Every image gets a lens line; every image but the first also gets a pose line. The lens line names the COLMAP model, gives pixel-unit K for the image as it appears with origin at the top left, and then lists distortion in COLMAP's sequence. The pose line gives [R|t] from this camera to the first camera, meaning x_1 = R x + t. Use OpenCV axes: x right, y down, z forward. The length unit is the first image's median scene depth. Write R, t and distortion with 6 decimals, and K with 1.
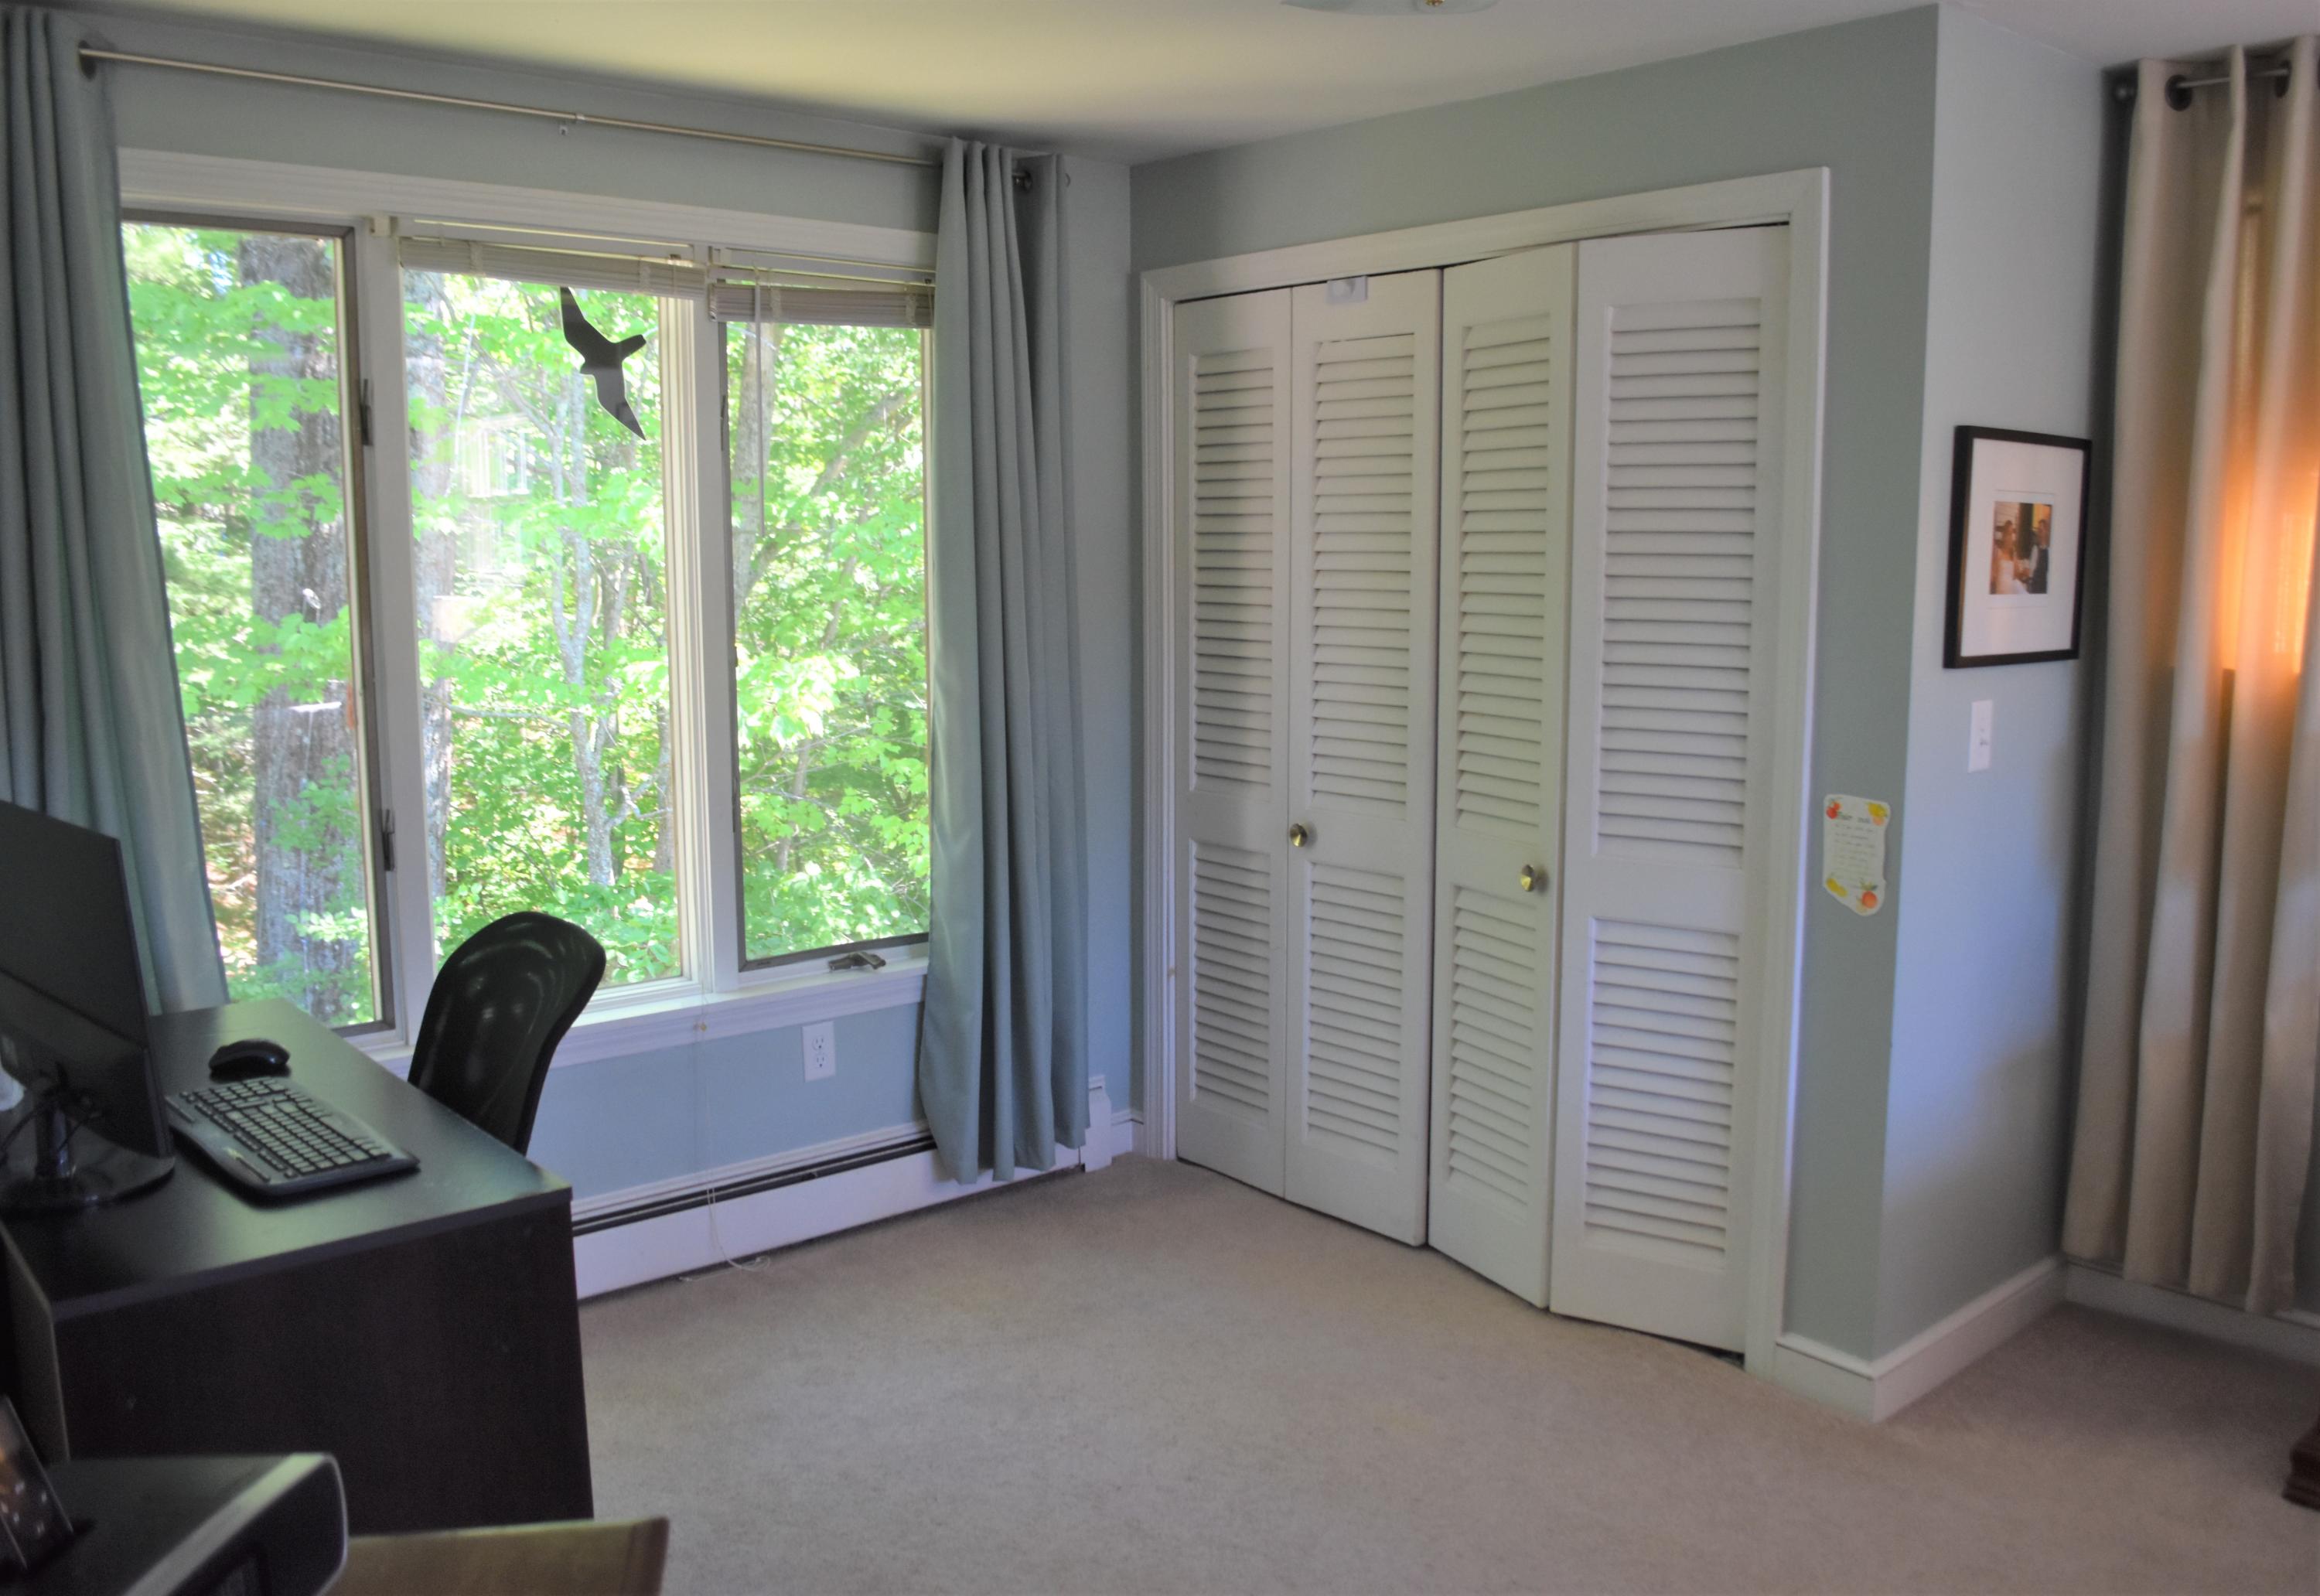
lens RADIAL K [[1899.9, 0, 1160.0], [0, 1899.9, 798.0], [0, 0, 1]] dist [-0.046831, 0.010250]
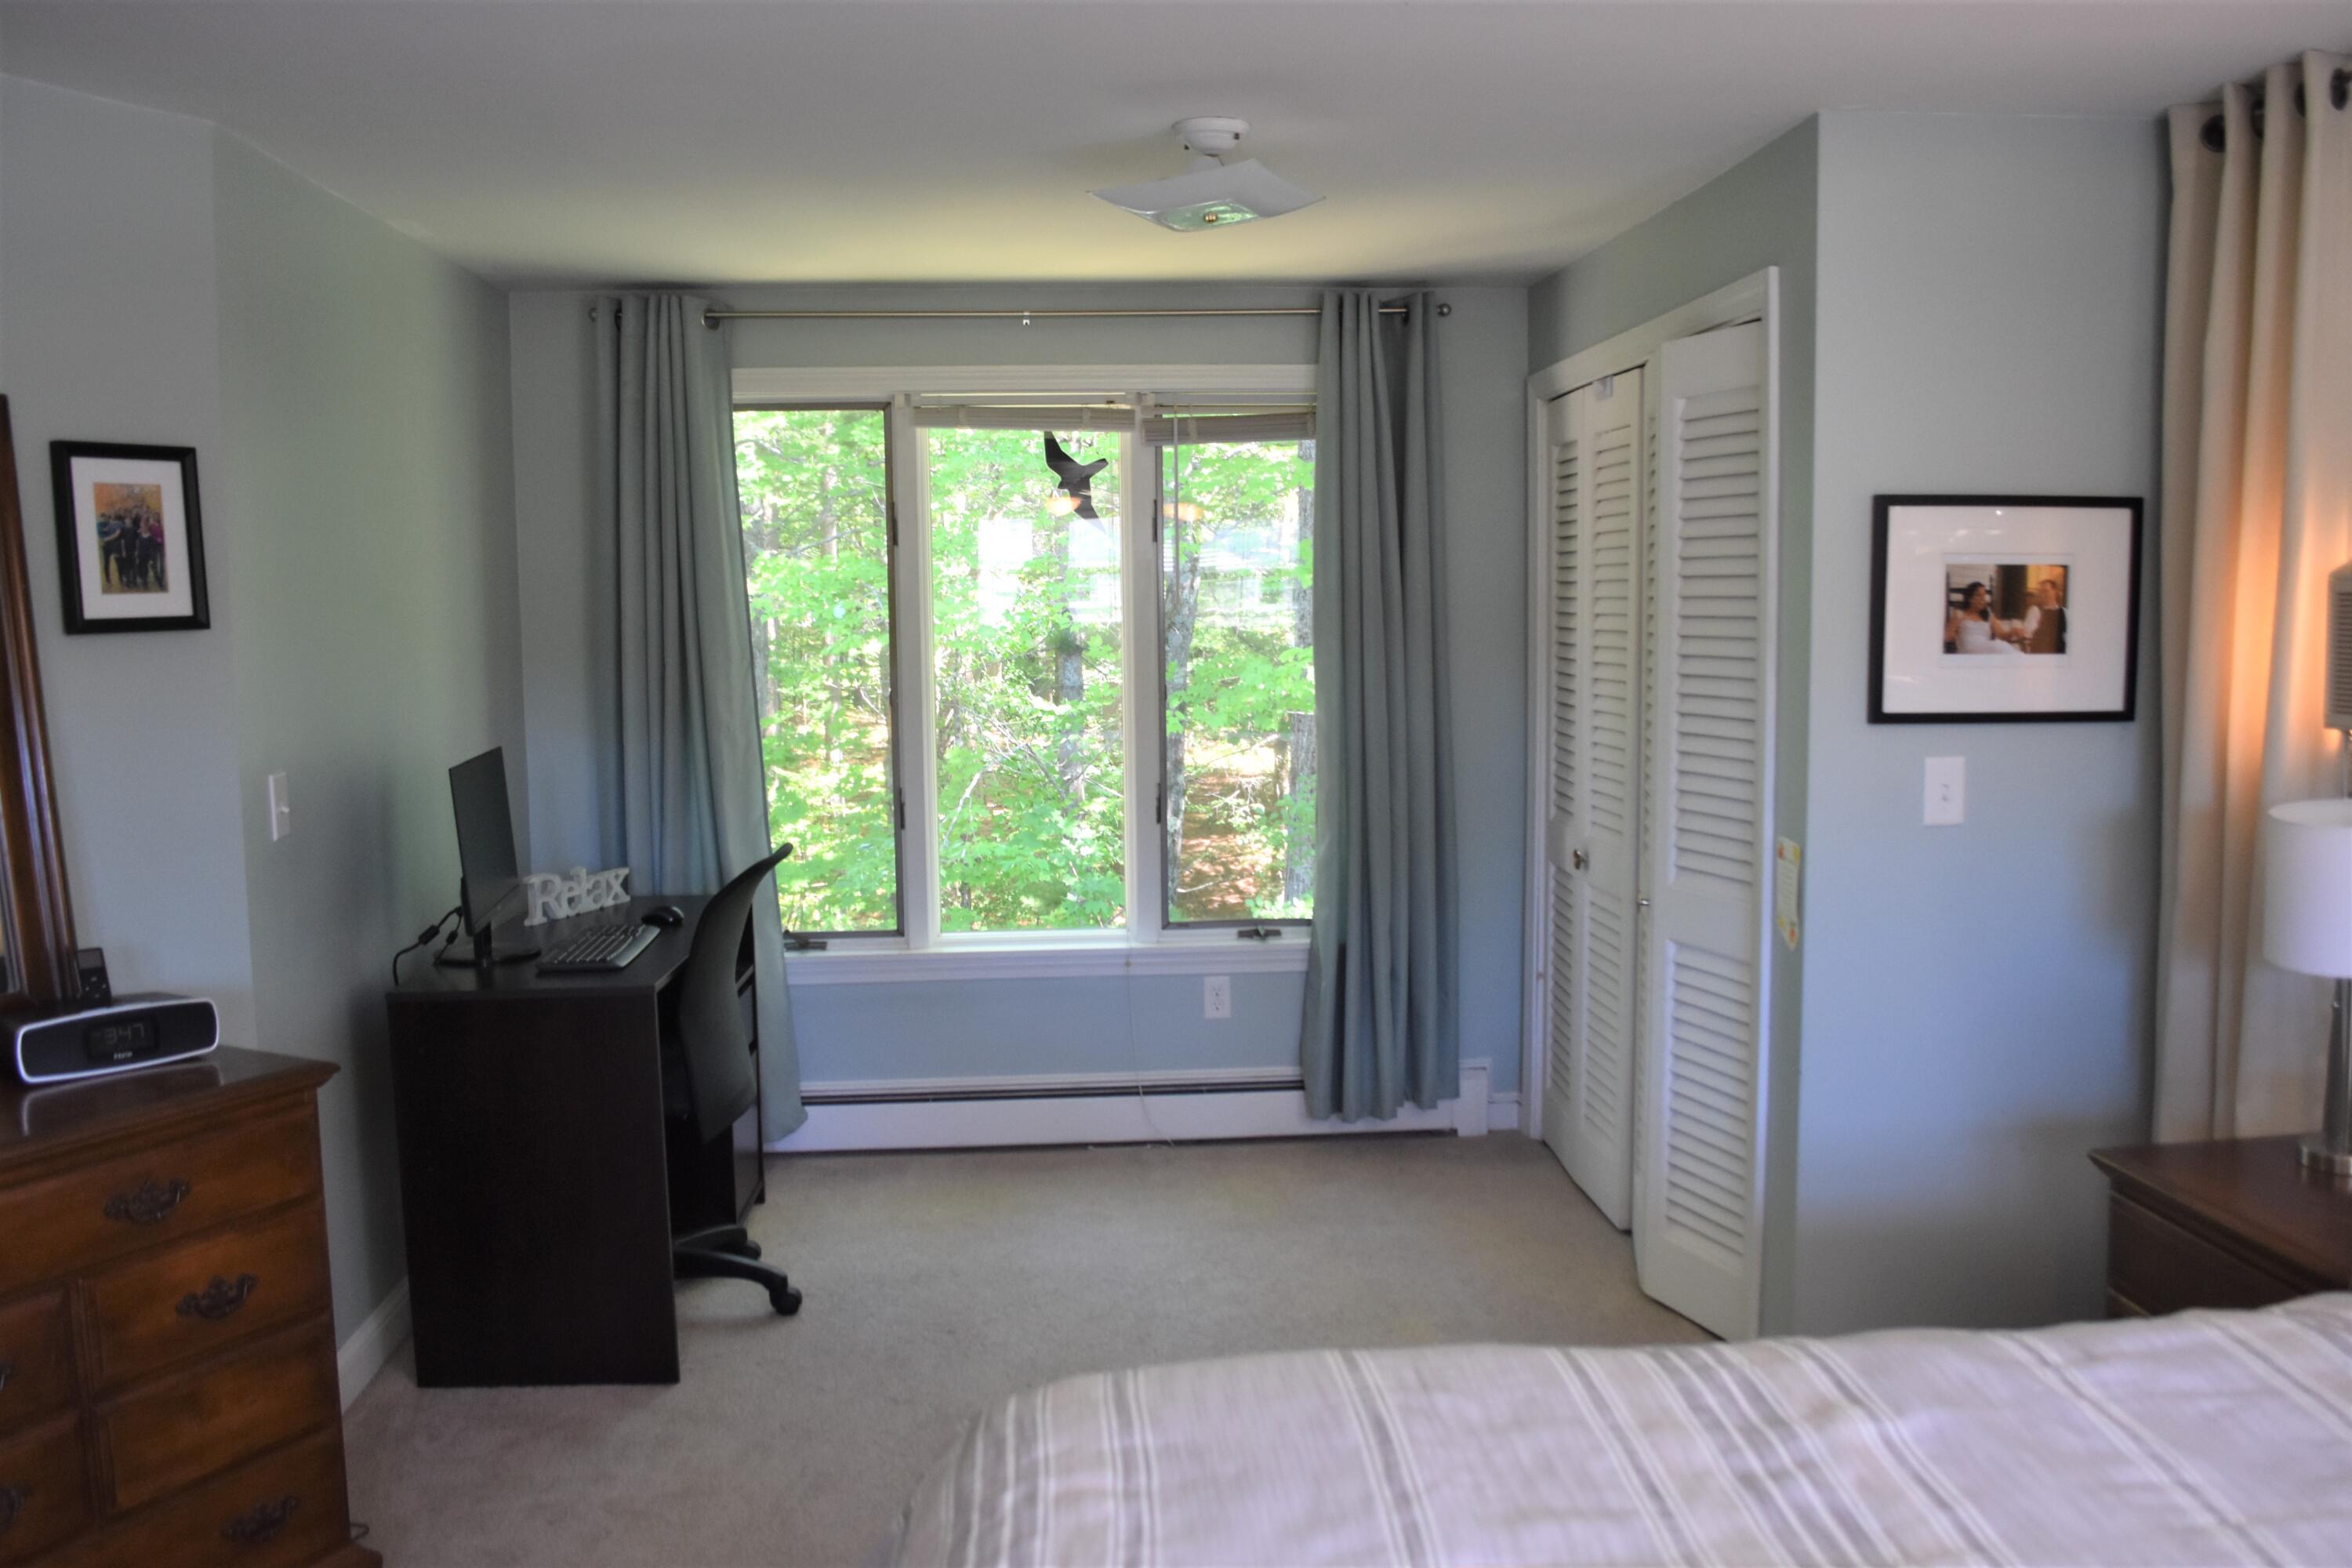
lens RADIAL K [[1830.7, 0, 1176.0], [0, 1830.7, 784.0], [0, 0, 1]] dist [-0.004578, -0.000633]
pose [[0.809715, 0.051920, -0.584522, 0.570995], [-0.071807, 0.997359, -0.010881, 0.003474], [0.582414, 0.050783, 0.811305, -0.047028]]
